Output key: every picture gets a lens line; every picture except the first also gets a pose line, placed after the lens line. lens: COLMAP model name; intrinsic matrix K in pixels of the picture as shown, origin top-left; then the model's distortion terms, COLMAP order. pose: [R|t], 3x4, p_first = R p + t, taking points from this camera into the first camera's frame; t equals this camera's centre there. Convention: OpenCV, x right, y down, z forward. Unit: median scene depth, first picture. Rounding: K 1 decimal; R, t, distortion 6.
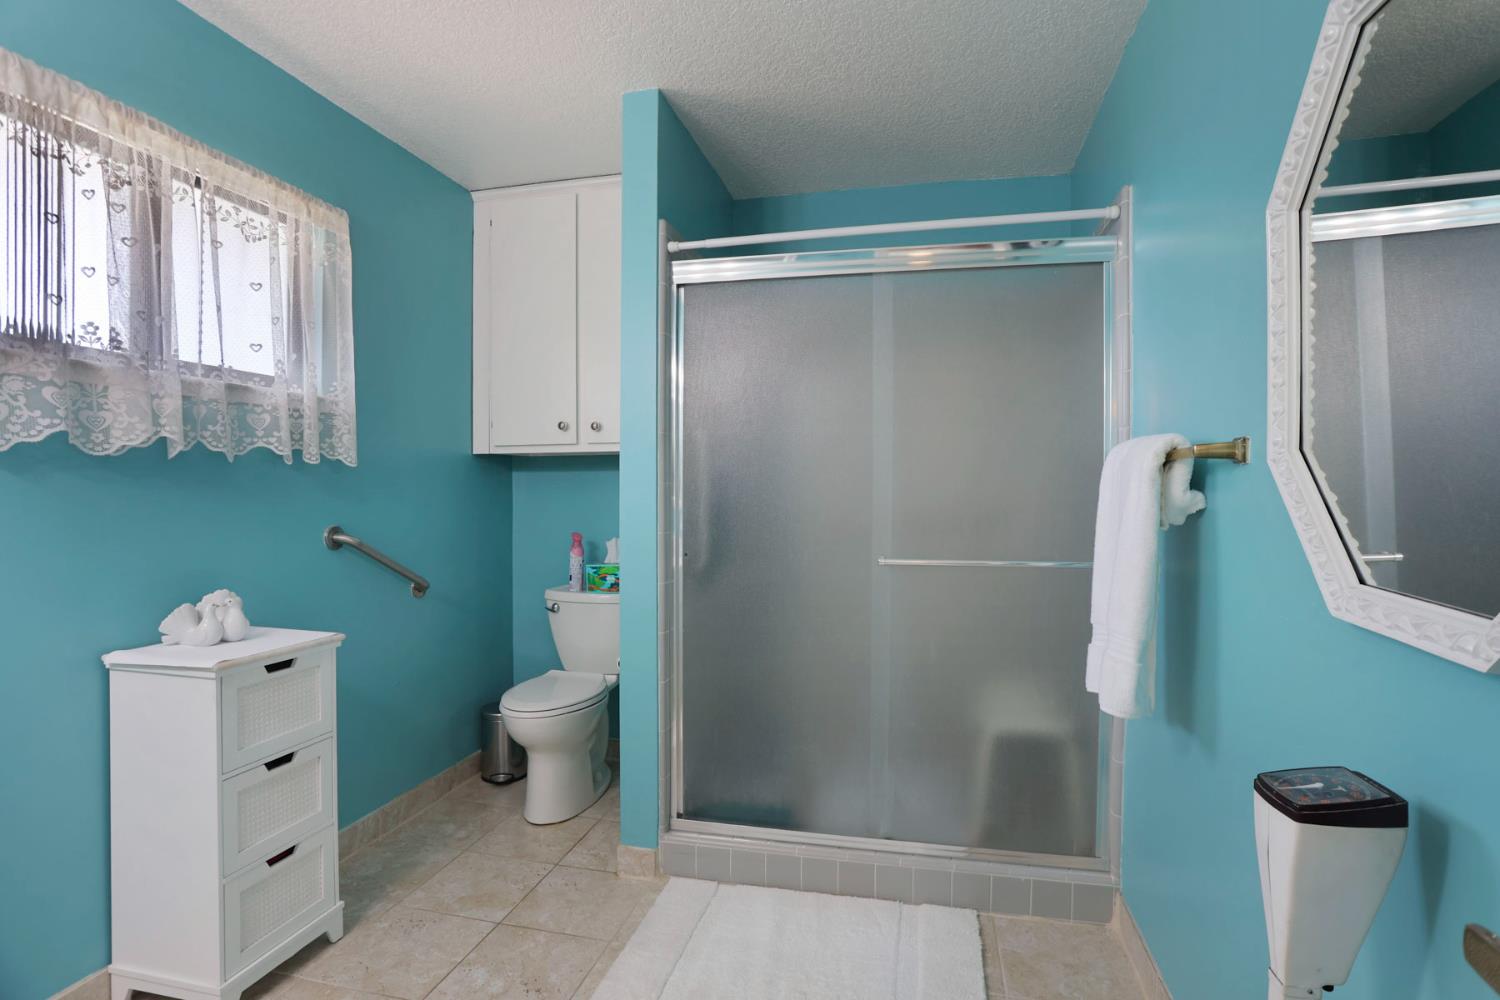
lens RADIAL K [[740.0, 0, 750.8], [0, 740.0, 487.0], [0, 0, 1]] dist [-0.058232, 0.000414]
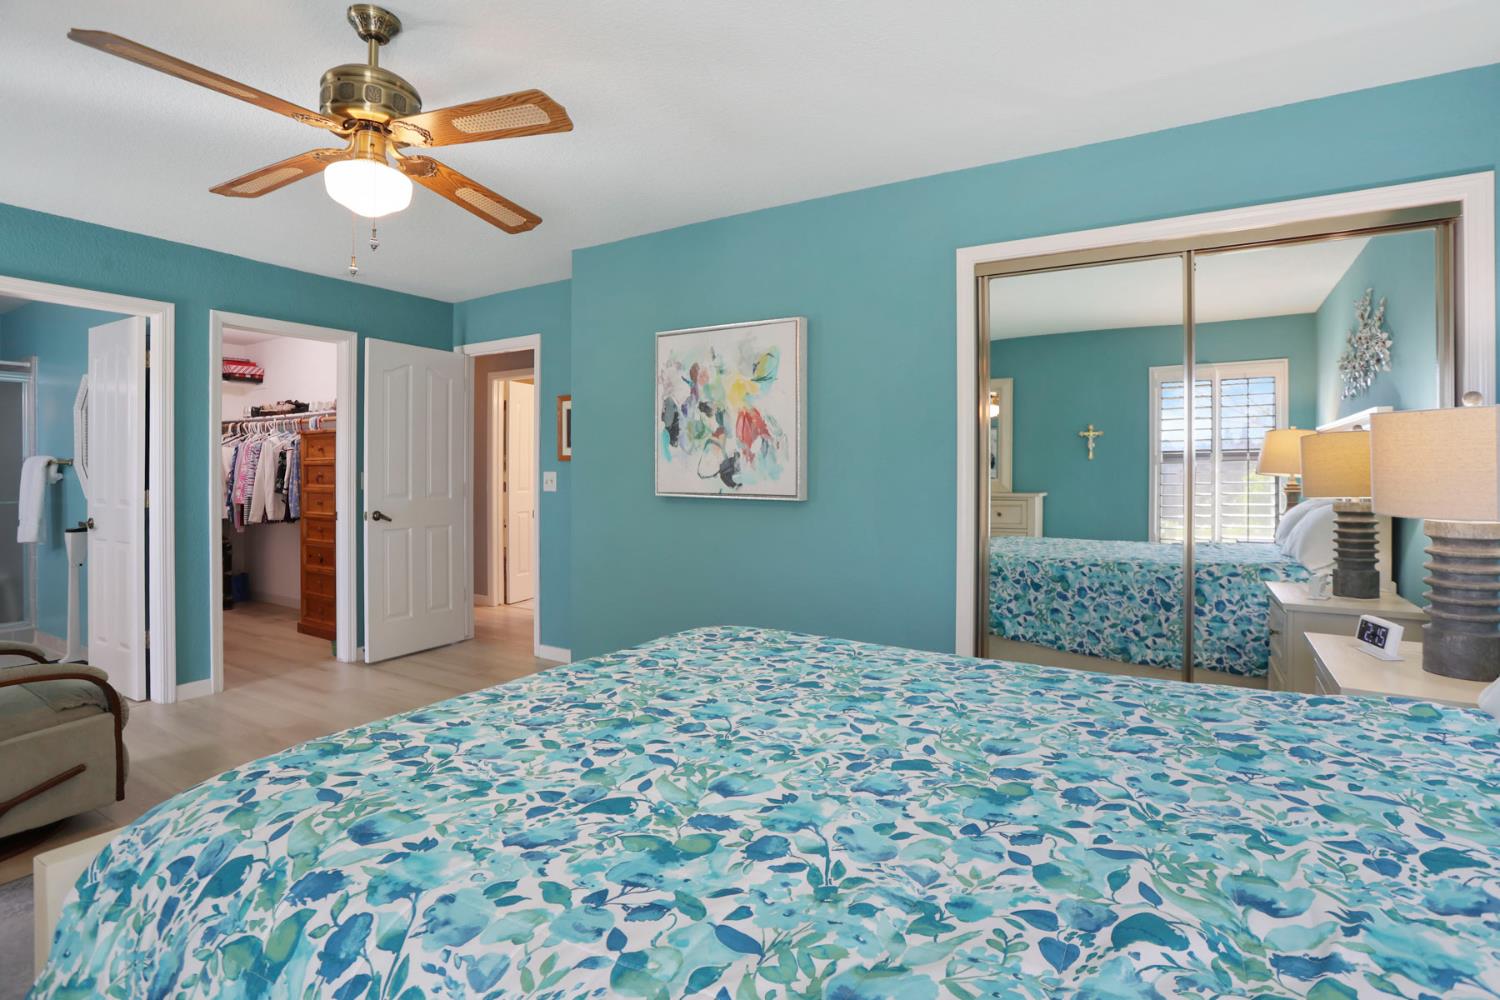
lens RADIAL K [[736.0, 0, 754.4], [0, 736.0, 484.5], [0, 0, 1]] dist [-0.059435, 0.024148]
pose [[0.312388, -0.019713, 0.949750, -1.455625], [-0.008808, 0.999682, 0.023646, -0.047665], [-0.949914, -0.015752, 0.312115, -2.982416]]
